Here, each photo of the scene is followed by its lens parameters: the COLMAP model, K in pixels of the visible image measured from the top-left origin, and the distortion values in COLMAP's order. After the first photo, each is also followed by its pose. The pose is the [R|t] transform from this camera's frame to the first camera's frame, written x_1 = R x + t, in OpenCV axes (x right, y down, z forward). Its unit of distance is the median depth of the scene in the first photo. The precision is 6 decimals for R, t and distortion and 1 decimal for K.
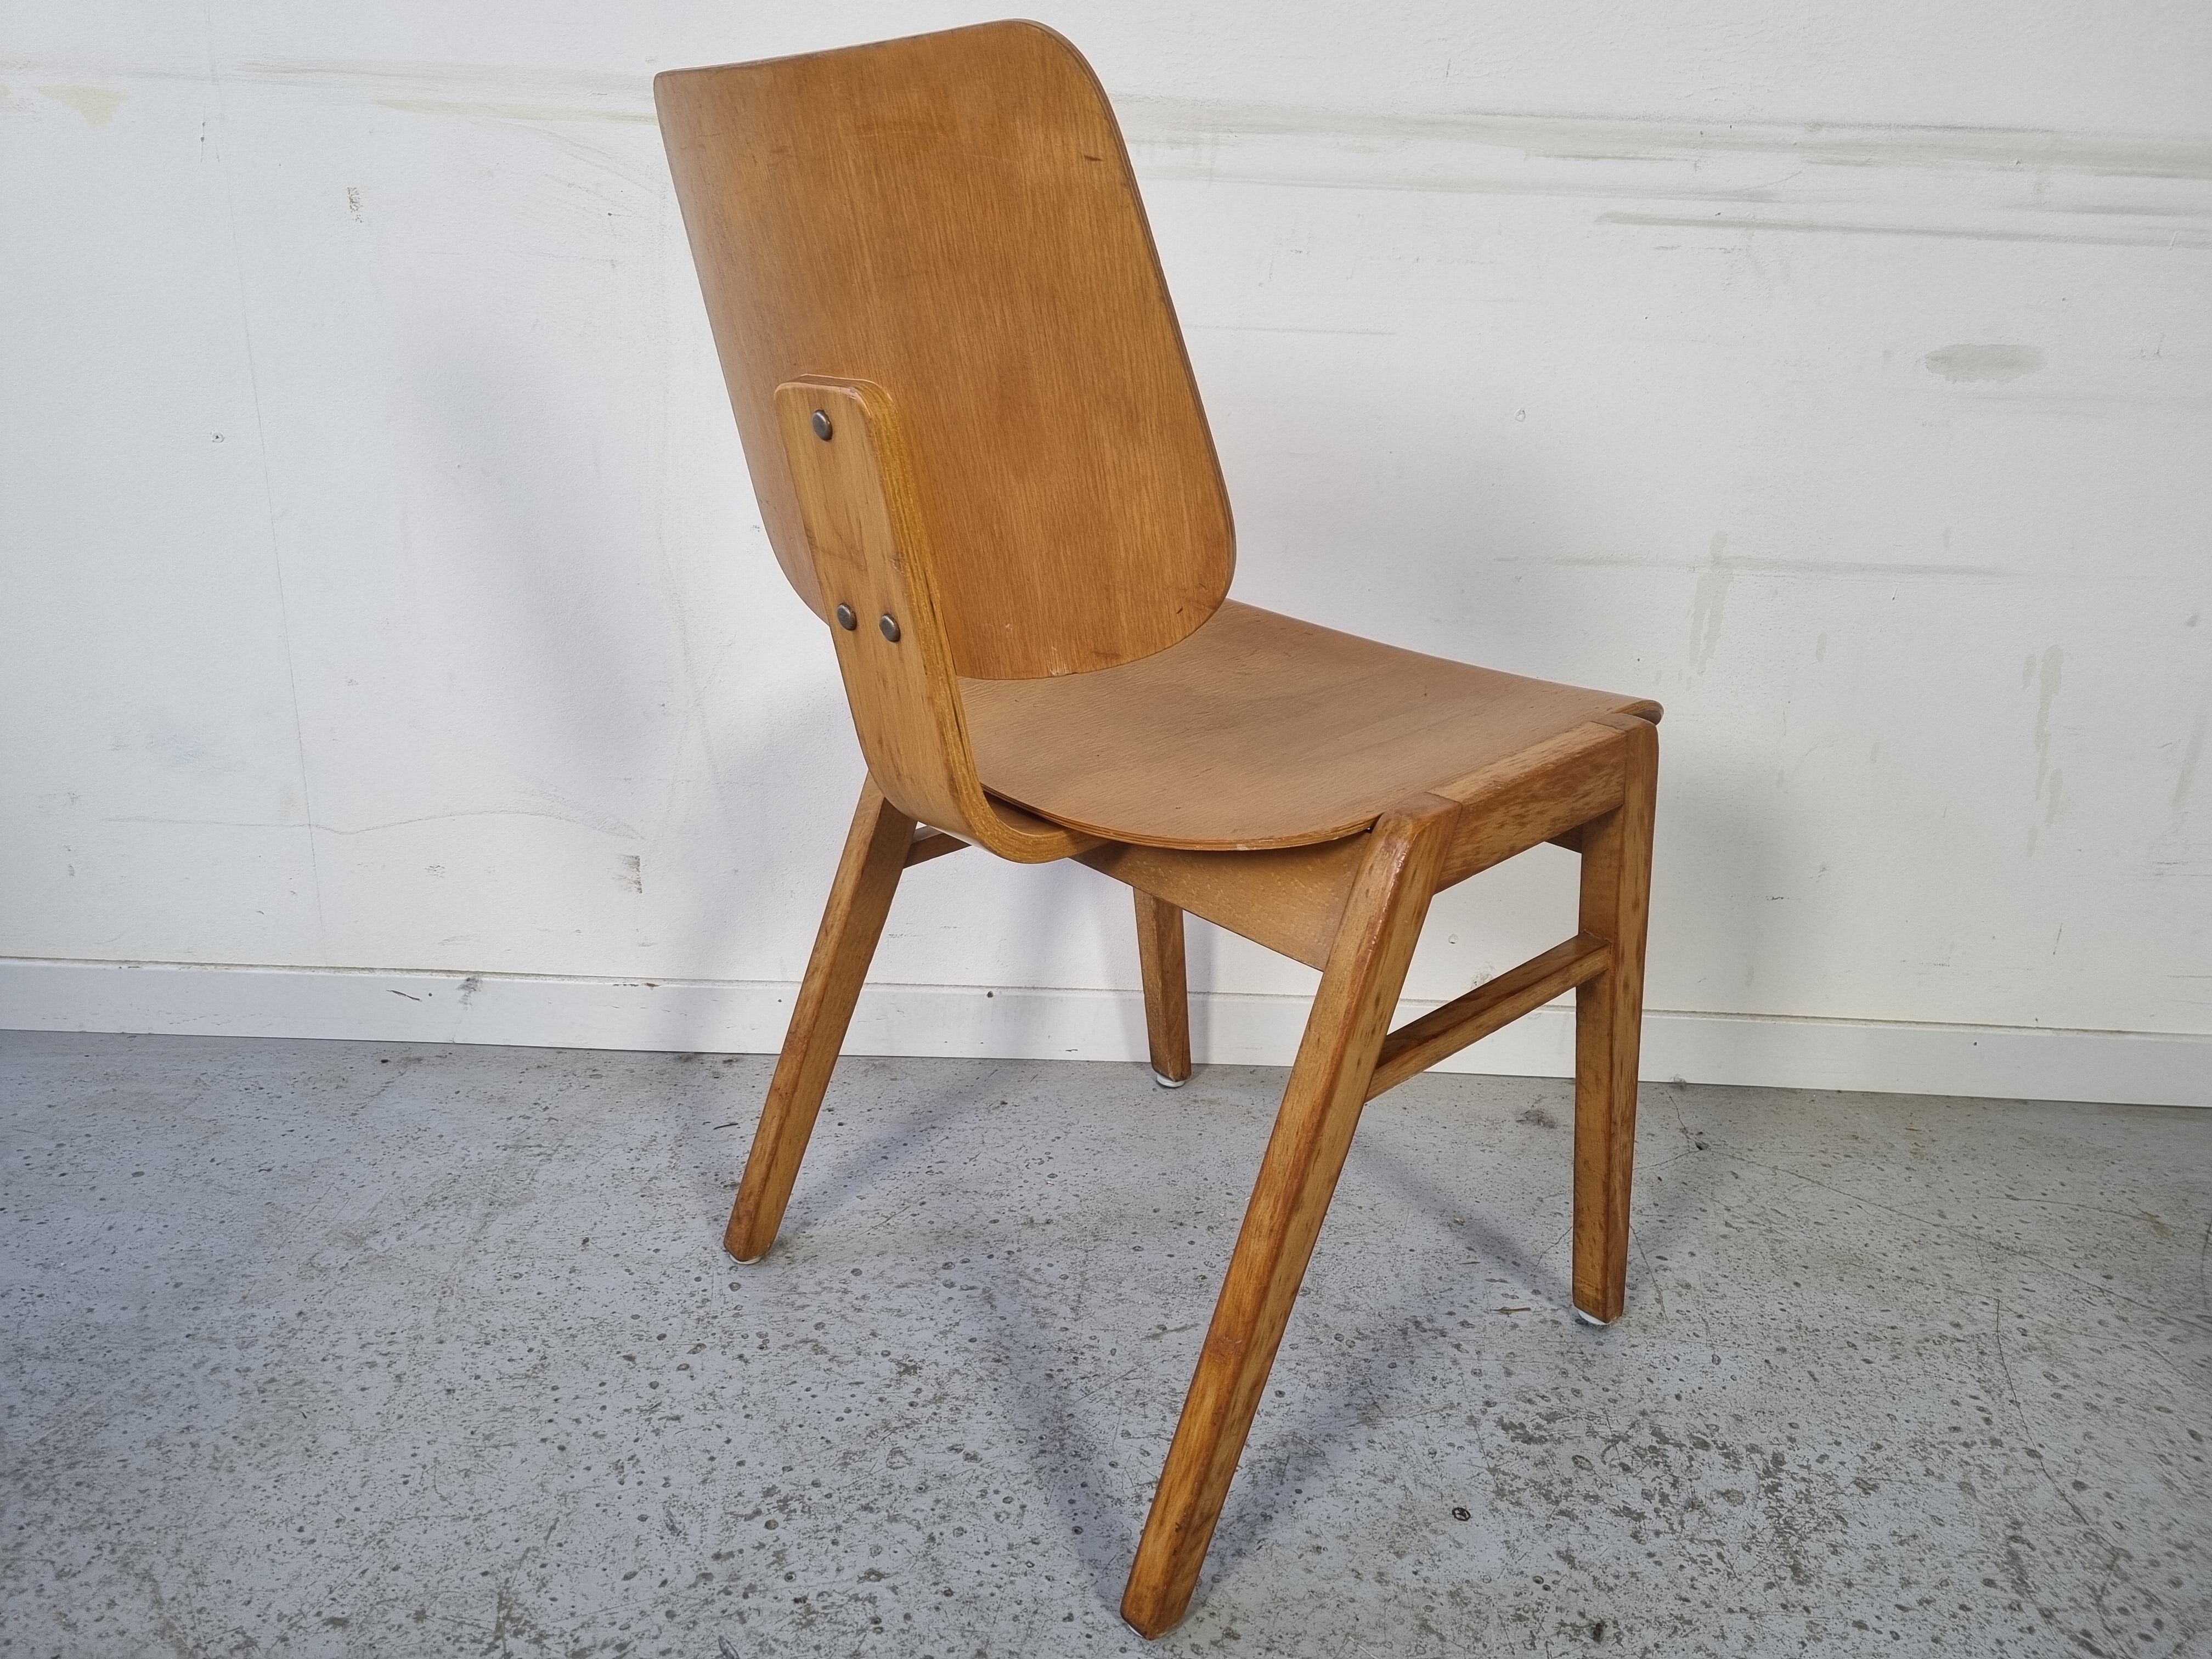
lens RADIAL K [[1650.6, 0, 1079.0], [0, 1650.6, 801.9], [0, 0, 1]] dist [0.070636, -0.064166]
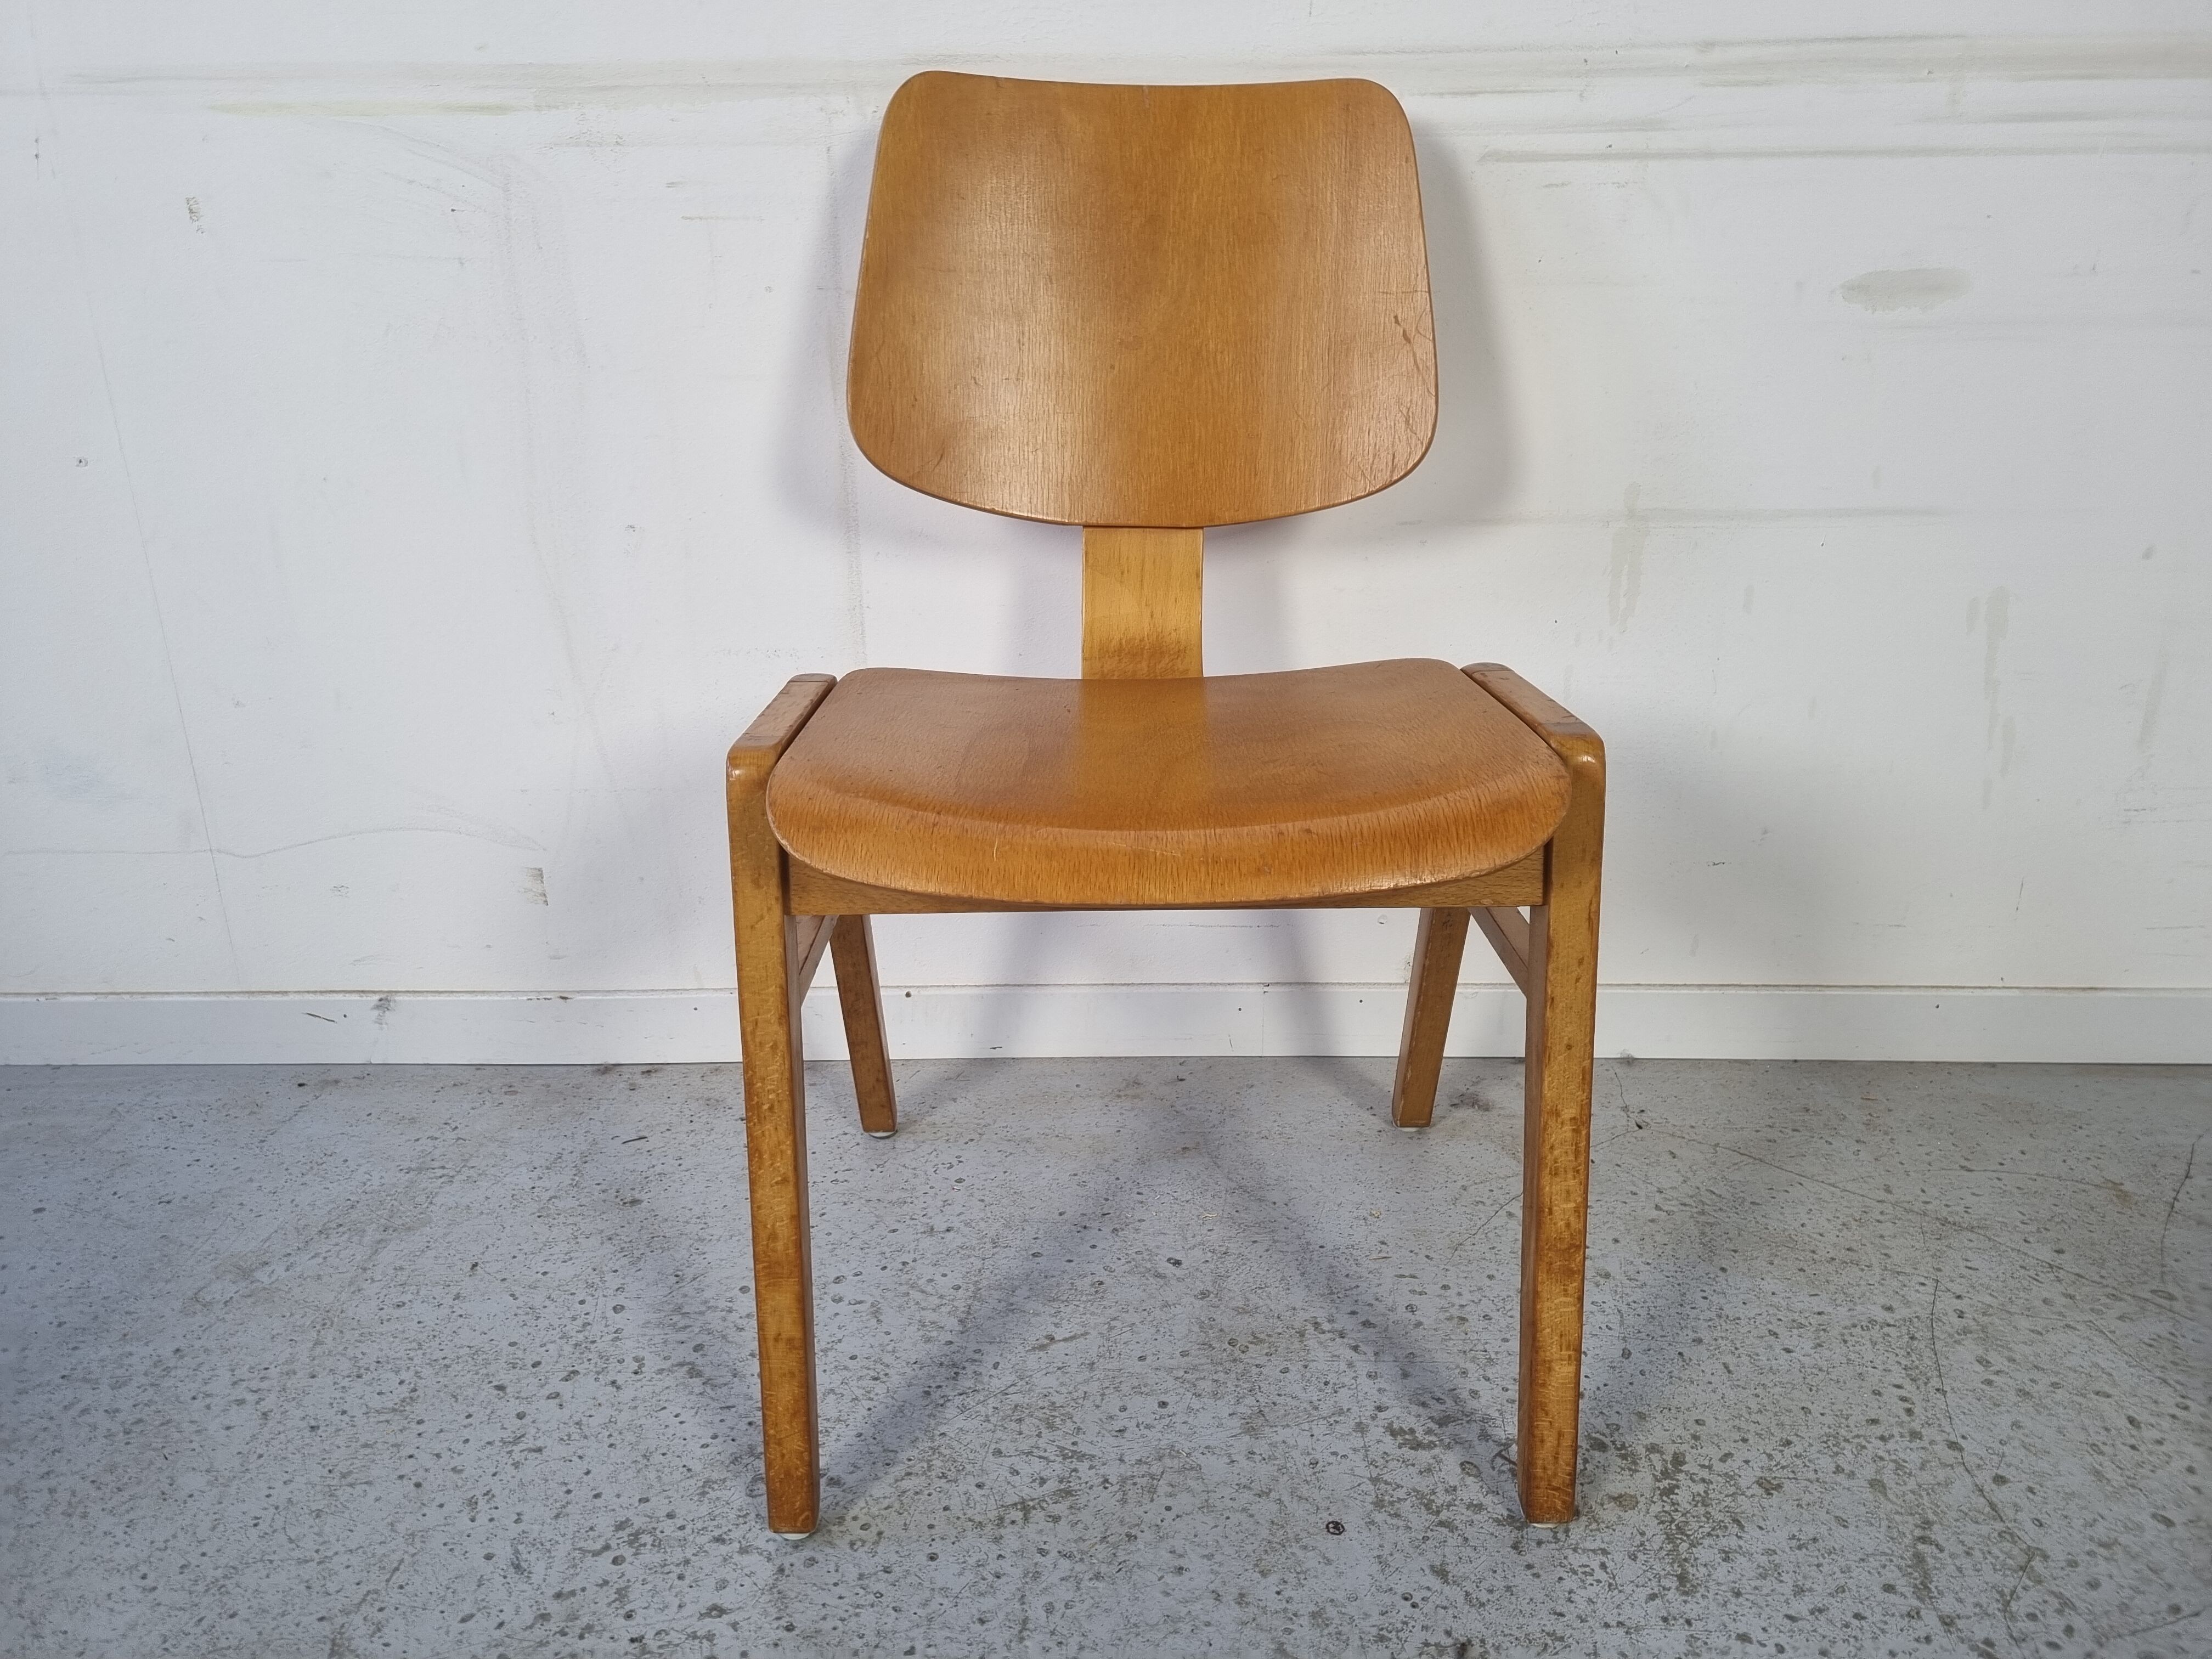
lens RADIAL K [[1654.1, 0, 1077.4], [0, 1654.1, 814.1], [0, 0, 1]] dist [0.069923, -0.063129]
pose [[0.998199, -0.042138, -0.042710, 0.133712], [0.043212, 0.998764, 0.024549, -0.014012], [0.041622, -0.026351, 0.998786, 0.040976]]
